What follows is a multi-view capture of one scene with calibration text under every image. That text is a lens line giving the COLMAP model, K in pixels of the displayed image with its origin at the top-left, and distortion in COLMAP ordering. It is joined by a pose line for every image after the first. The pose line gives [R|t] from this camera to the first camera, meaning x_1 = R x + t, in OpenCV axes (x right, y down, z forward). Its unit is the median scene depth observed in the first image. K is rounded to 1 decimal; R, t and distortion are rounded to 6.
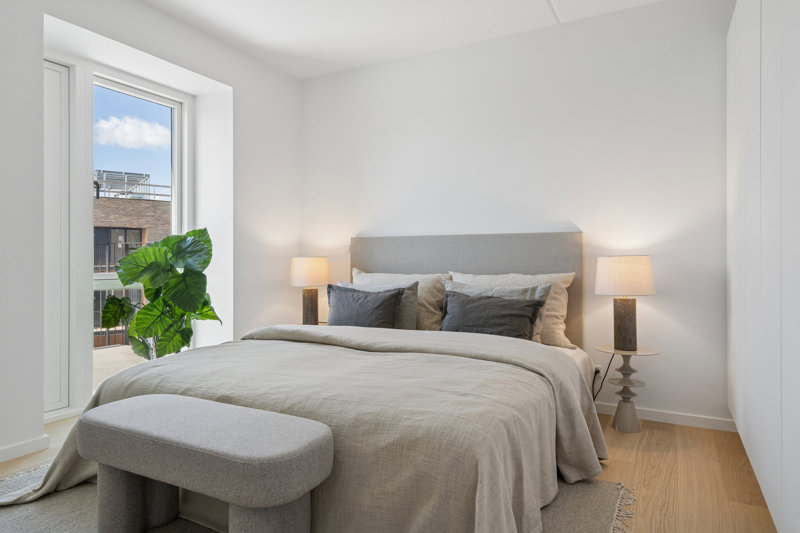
lens RADIAL K [[500.7, 0, 400.0], [0, 500.7, 266.5], [0, 0, 1]] dist [-0.000220, -0.000001]
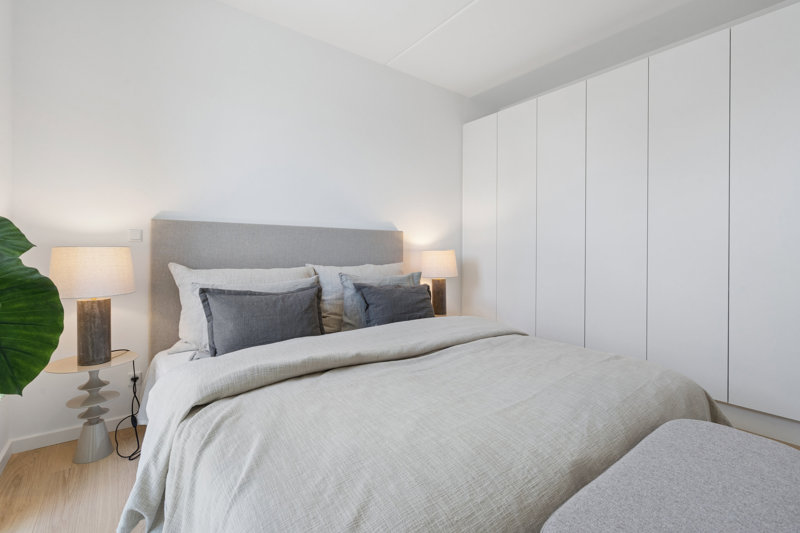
lens RADIAL K [[519.6, 0, 400.0], [0, 519.6, 266.5], [0, 0, 1]] dist [0.001307, 0.000361]
pose [[0.063982, -0.010847, 0.997892, -0.752116], [0.024321, 0.999661, 0.009306, 0.005868], [-0.997655, 0.023674, 0.064224, 0.729191]]
